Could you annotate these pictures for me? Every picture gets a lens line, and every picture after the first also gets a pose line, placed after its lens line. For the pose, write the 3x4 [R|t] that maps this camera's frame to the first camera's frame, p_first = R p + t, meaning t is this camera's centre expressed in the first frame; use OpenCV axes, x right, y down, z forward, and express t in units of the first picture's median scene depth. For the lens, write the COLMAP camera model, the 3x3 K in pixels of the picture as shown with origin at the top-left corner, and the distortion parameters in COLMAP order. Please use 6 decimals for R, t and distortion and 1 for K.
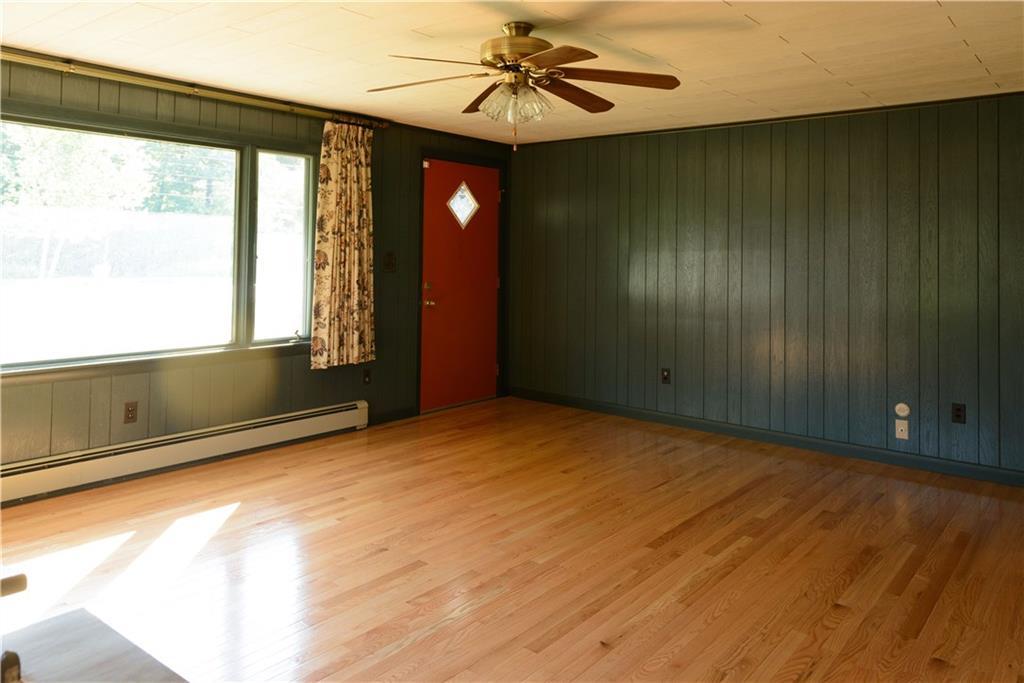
lens RADIAL K [[754.6, 0, 512.9], [0, 754.6, 332.0], [0, 0, 1]] dist [0.055202, 0.000045]
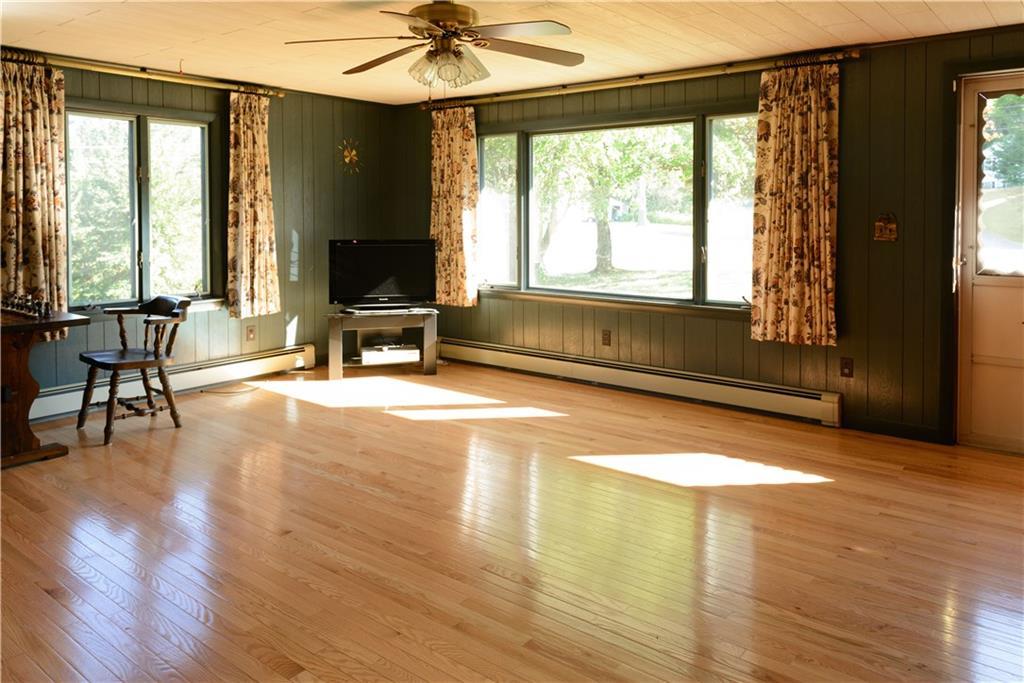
lens RADIAL K [[705.7, 0, 512.8], [0, 705.7, 342.6], [0, 0, 1]] dist [-0.002197, -0.000537]
pose [[0.016635, 0.161503, -0.986732, 0.628206], [-0.114752, 0.980656, 0.158574, -0.054323], [0.993255, 0.110591, 0.034846, 0.683271]]
